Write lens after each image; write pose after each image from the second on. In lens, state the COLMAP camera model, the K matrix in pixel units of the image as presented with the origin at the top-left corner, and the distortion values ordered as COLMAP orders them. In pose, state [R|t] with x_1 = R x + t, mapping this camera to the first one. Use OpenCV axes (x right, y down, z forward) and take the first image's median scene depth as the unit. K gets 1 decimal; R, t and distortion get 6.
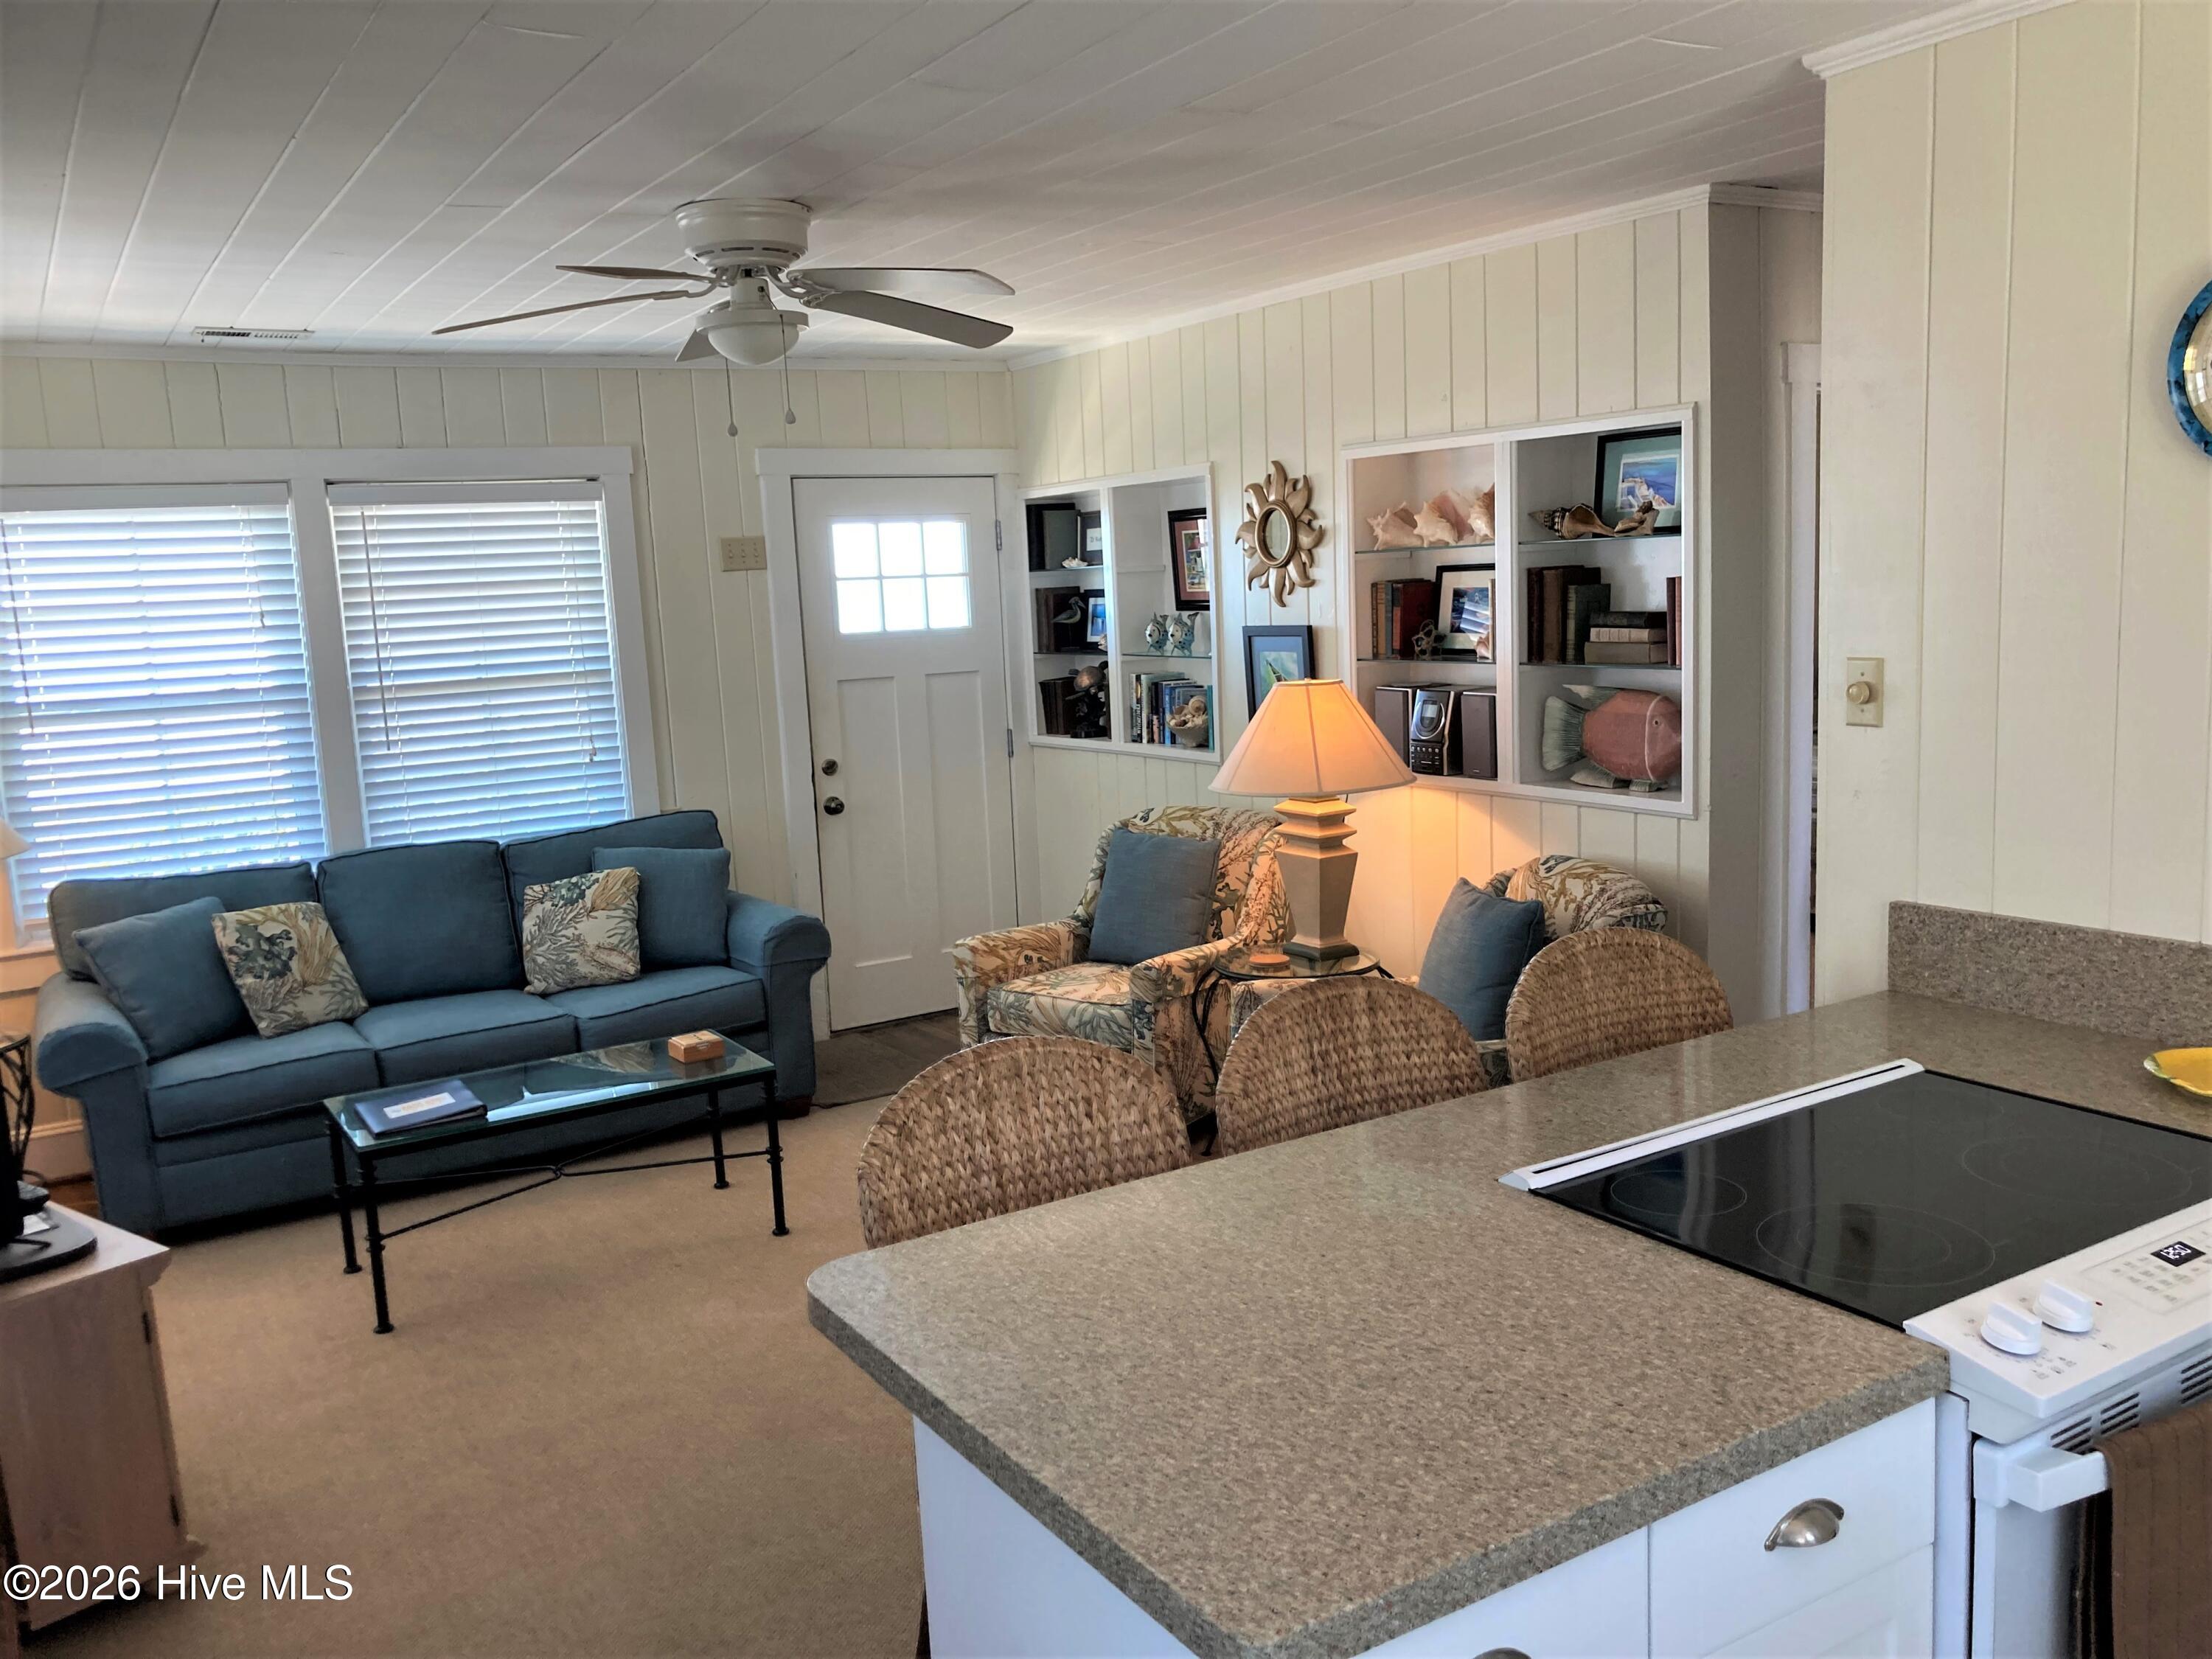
lens RADIAL K [[1795.1, 0, 1103.2], [0, 1795.1, 824.8], [0, 0, 1]] dist [0.007473, 0.001514]
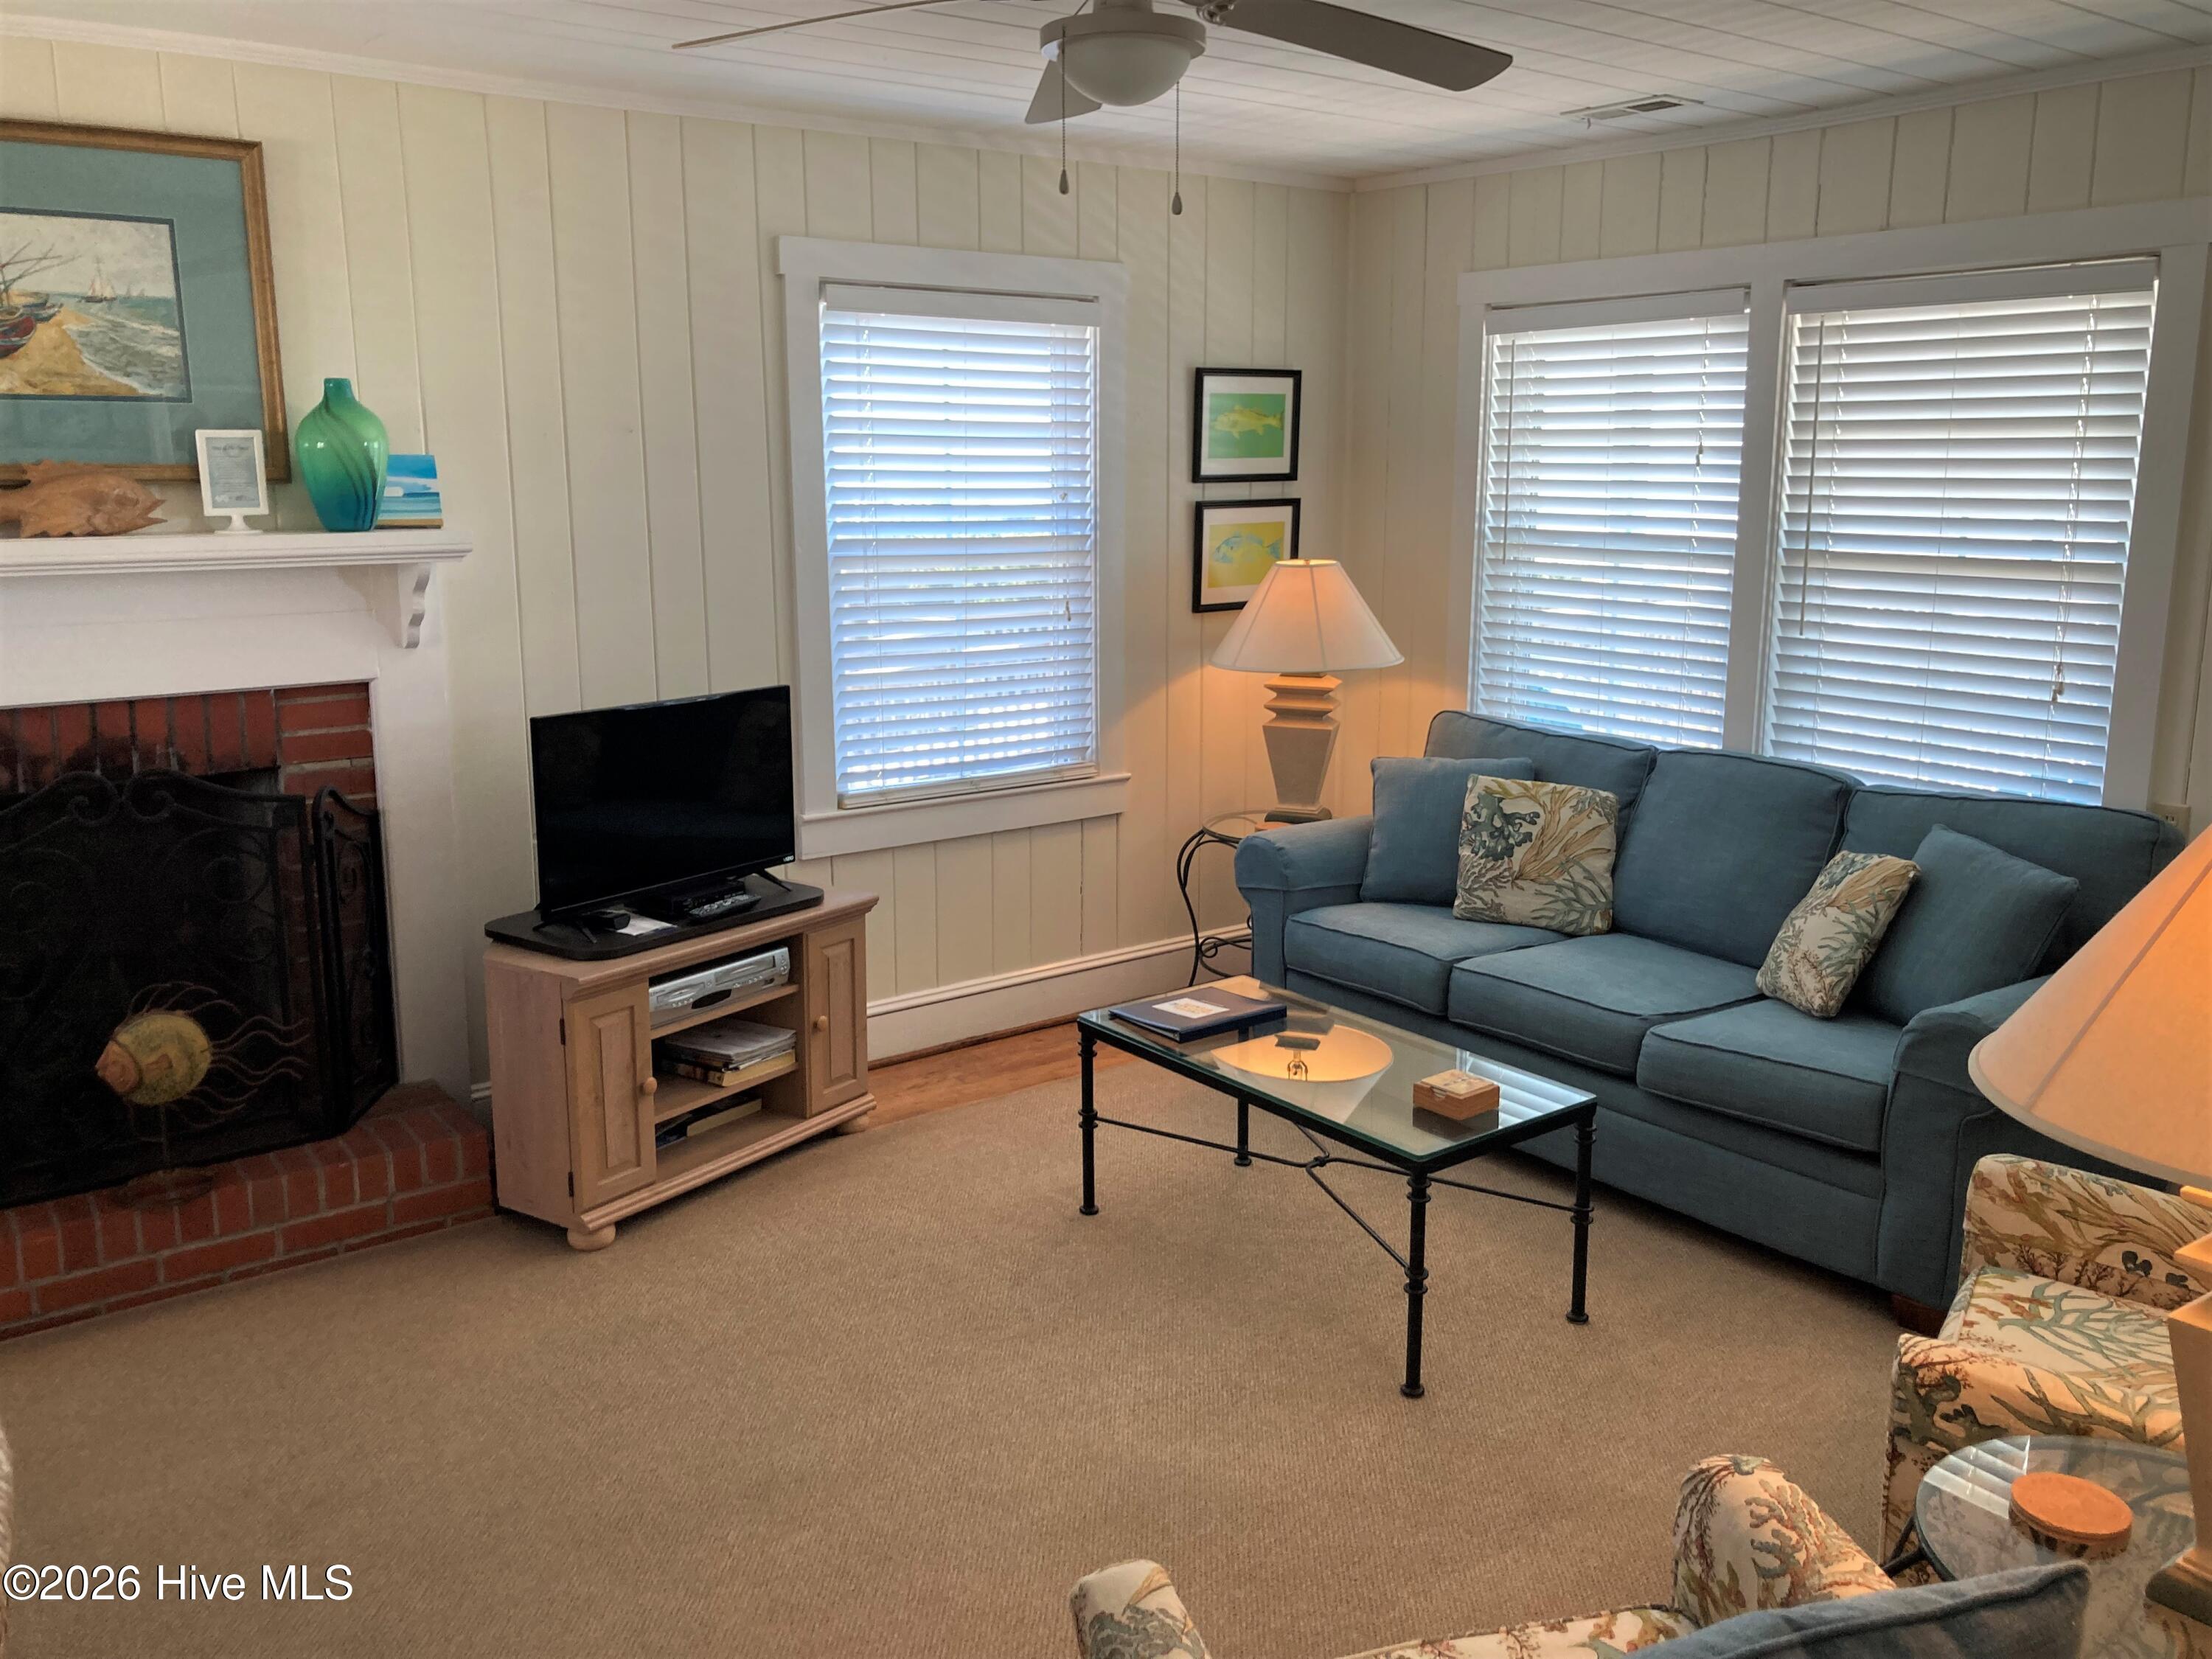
lens RADIAL K [[1788.0, 0, 1147.9], [0, 1788.0, 801.2], [0, 0, 1]] dist [0.009214, 0.003513]
pose [[0.118070, 0.237033, -0.964300, 0.351553], [-0.148087, 0.964437, 0.218935, -0.106181], [0.981901, 0.116950, 0.148973, 0.658420]]
